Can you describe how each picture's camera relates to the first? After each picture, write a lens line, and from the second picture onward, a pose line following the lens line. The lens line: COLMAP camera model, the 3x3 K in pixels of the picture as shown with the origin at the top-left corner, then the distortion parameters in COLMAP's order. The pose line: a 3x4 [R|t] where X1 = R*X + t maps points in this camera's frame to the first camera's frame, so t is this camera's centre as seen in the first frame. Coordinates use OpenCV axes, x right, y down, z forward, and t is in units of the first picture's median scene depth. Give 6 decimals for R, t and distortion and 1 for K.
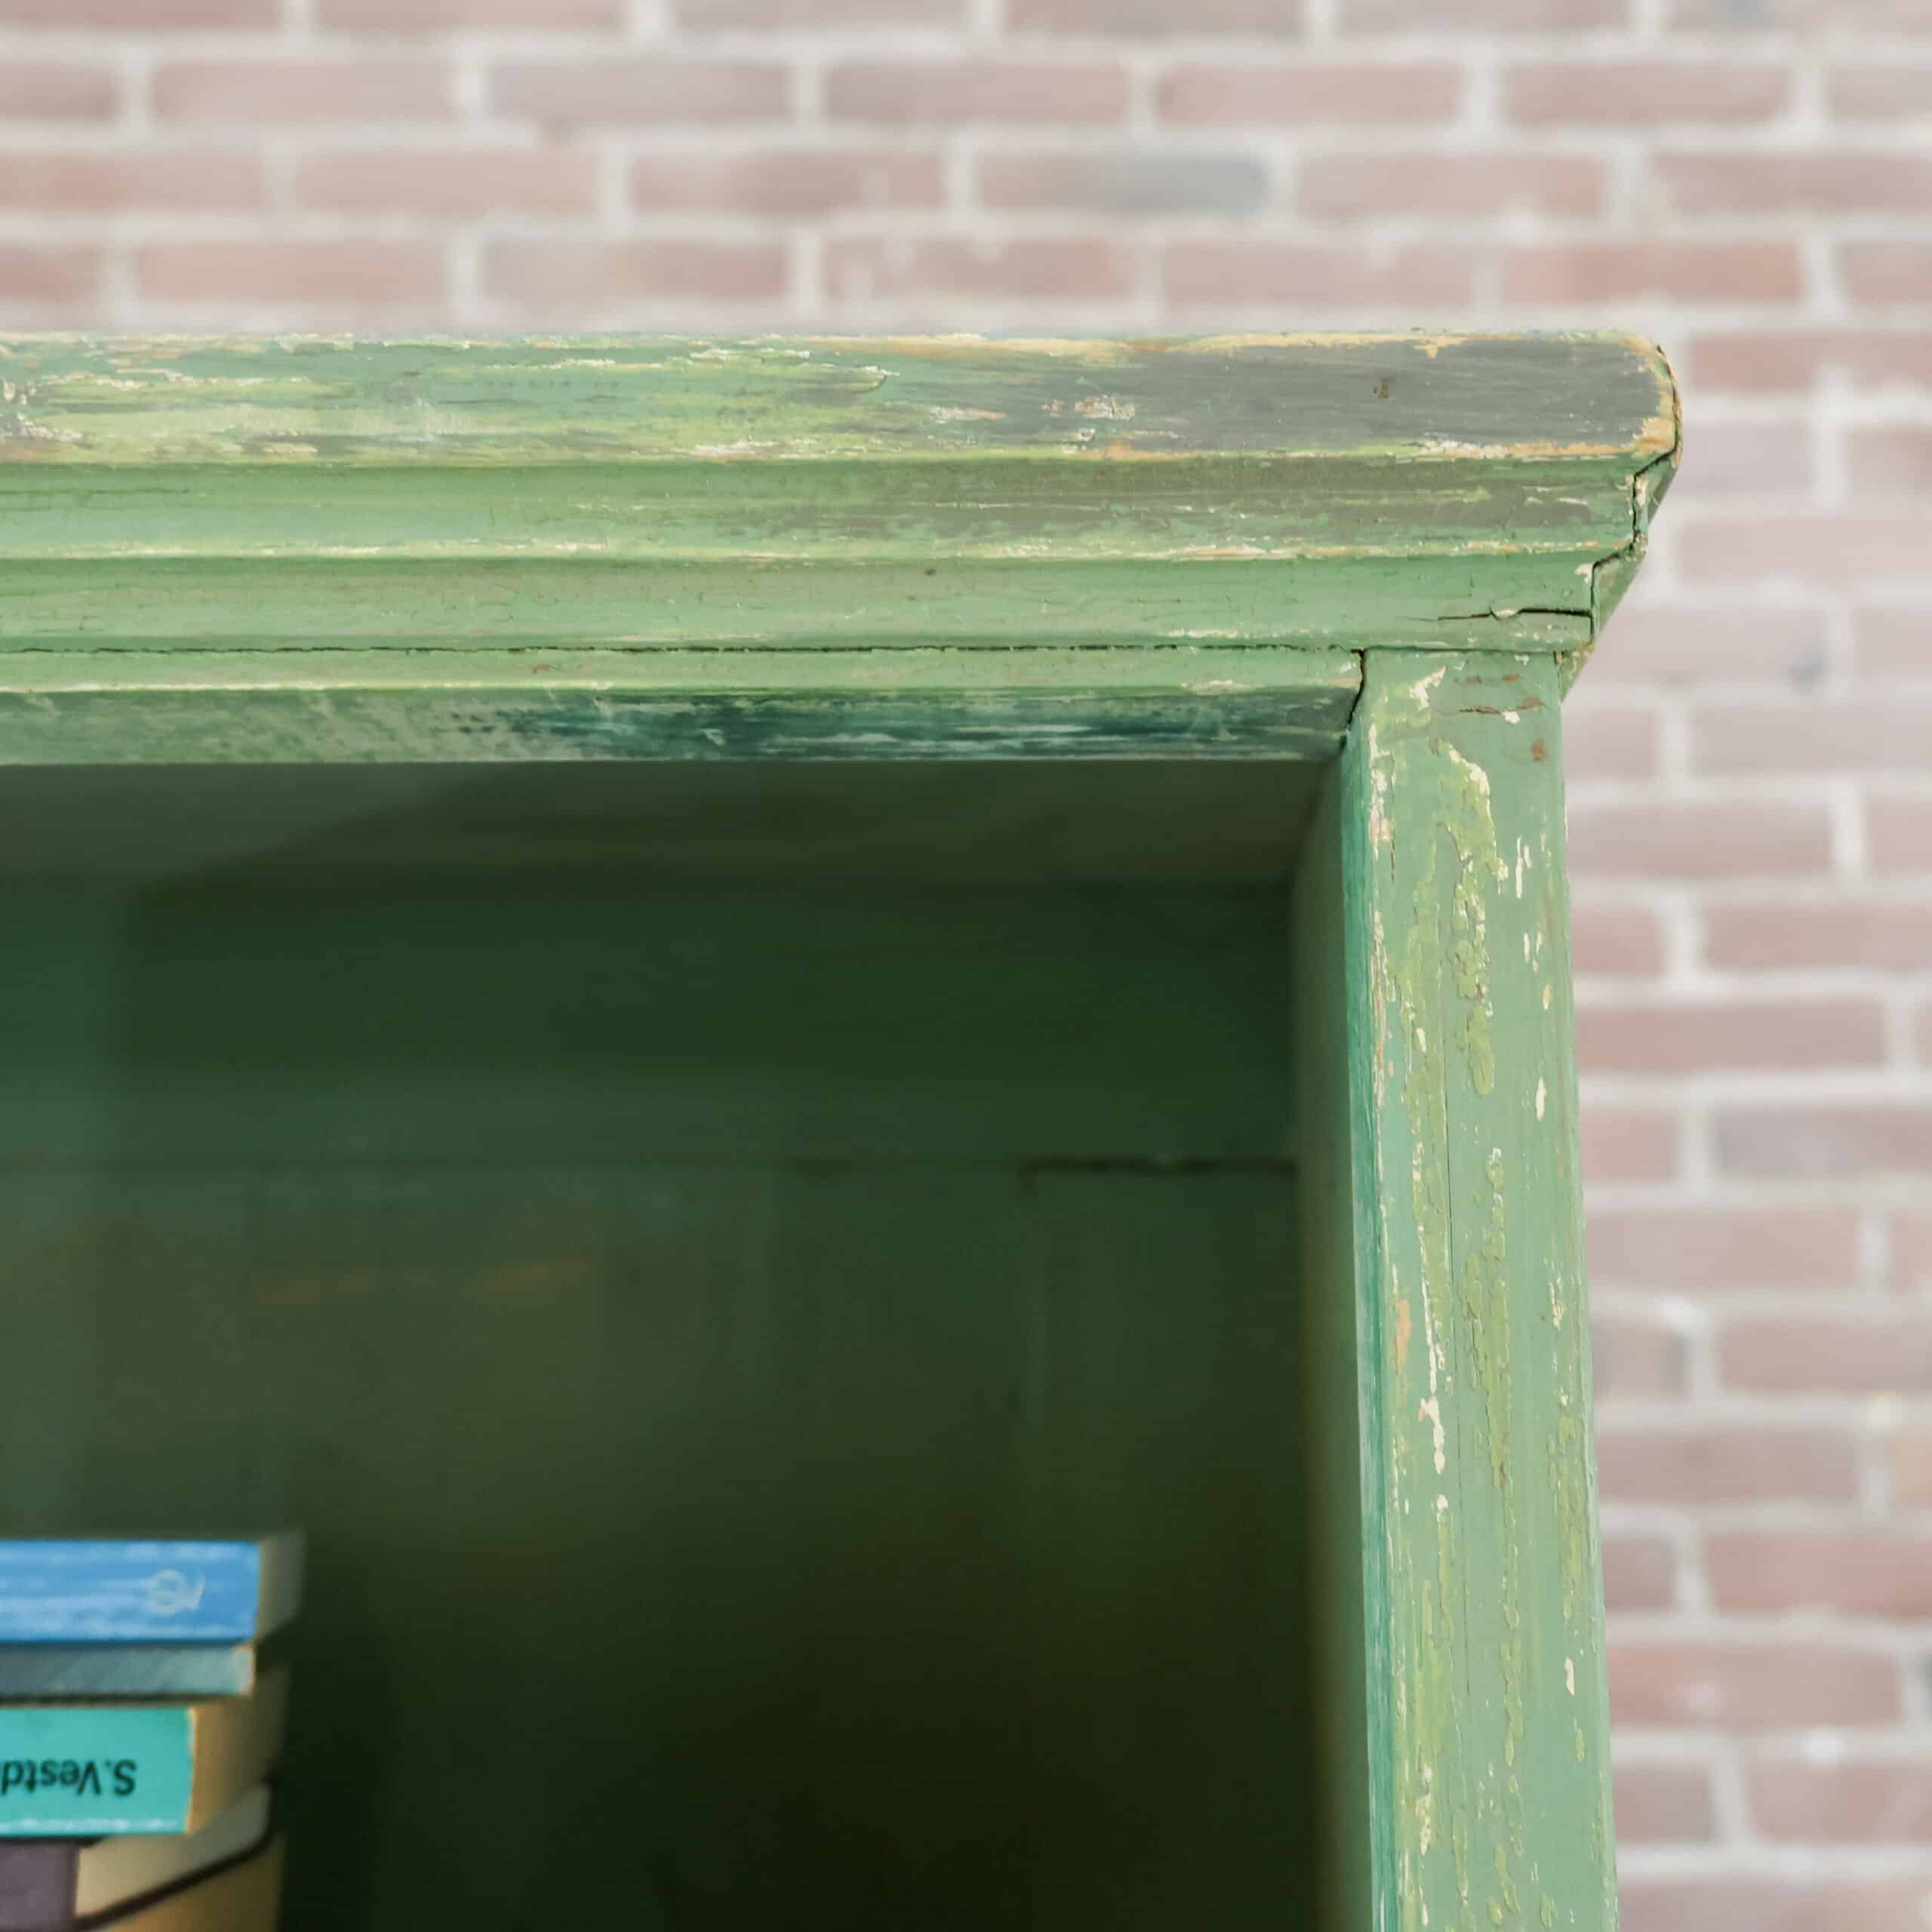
lens RADIAL K [[3353.2, 0, 842.2], [0, 3353.2, 882.5], [0, 0, 1]] dist [0.008556, 0.004937]
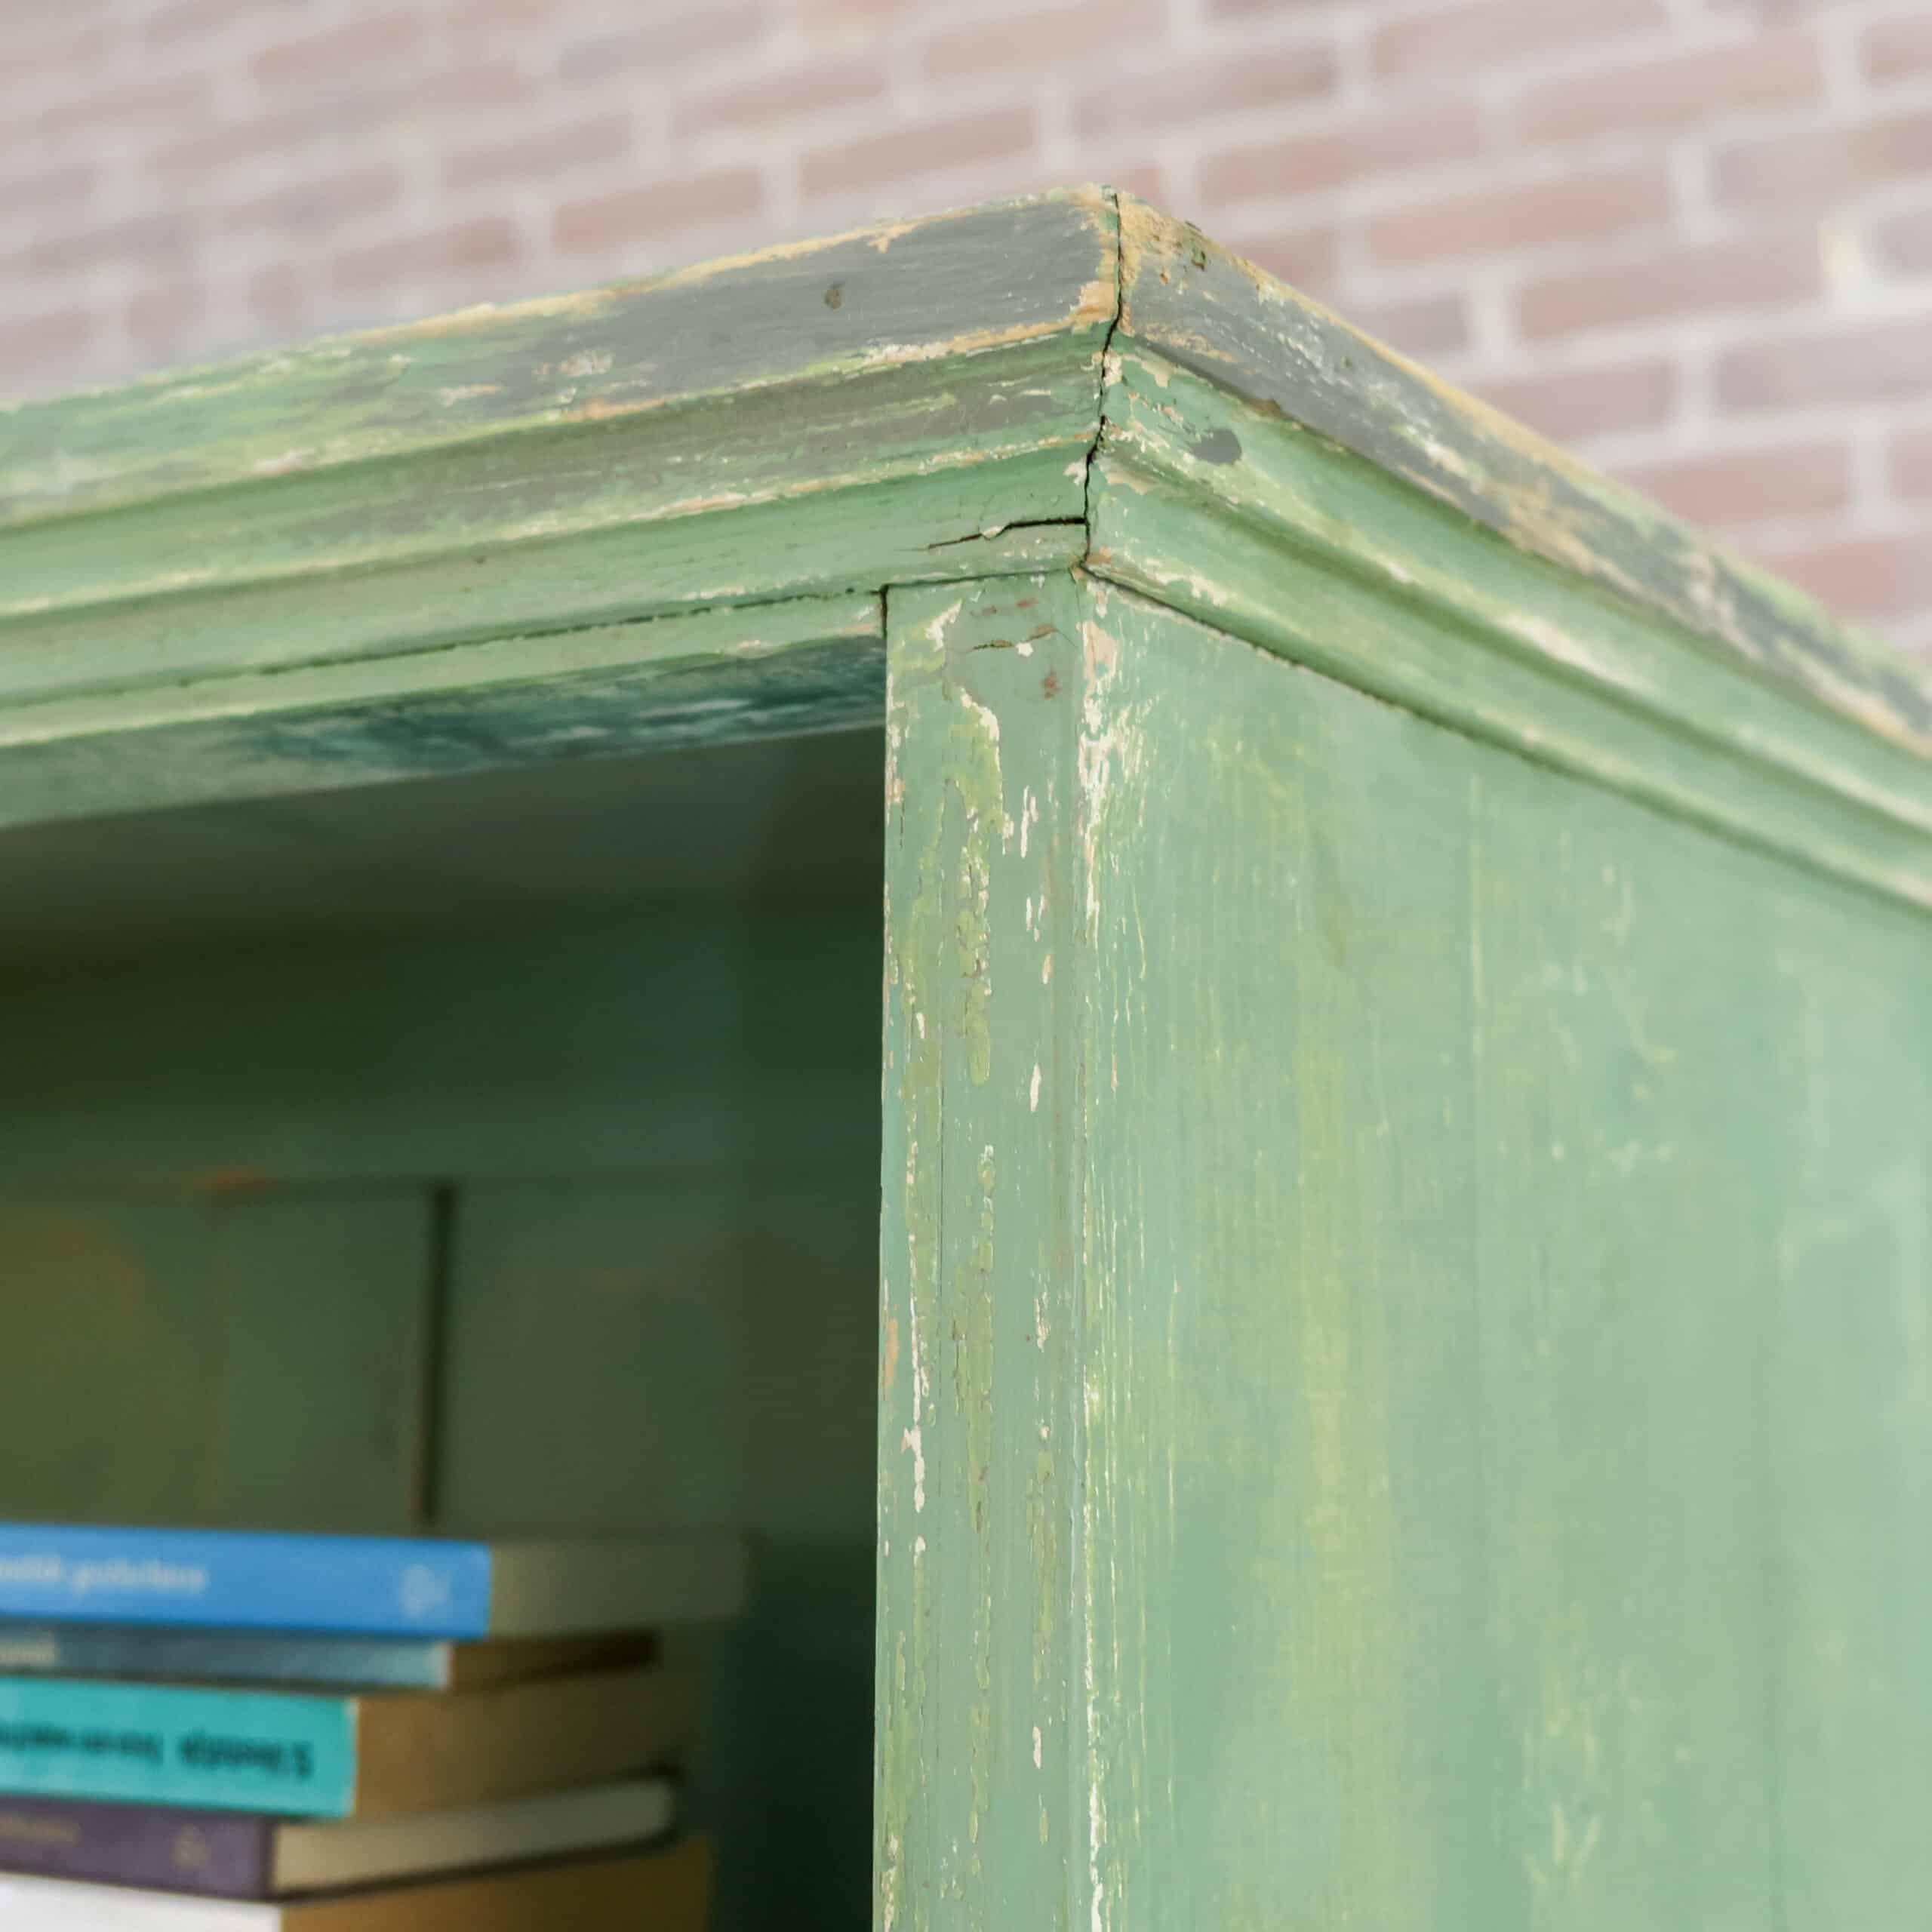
lens RADIAL K [[3458.4, 0, 938.9], [0, 3458.4, 1004.8], [0, 0, 1]] dist [0.000953, 0.031949]
pose [[0.850786, -0.048620, -0.523258, 0.652757], [0.070948, 0.997222, 0.022697, 0.020889], [0.520700, -0.056434, 0.851872, 0.223053]]
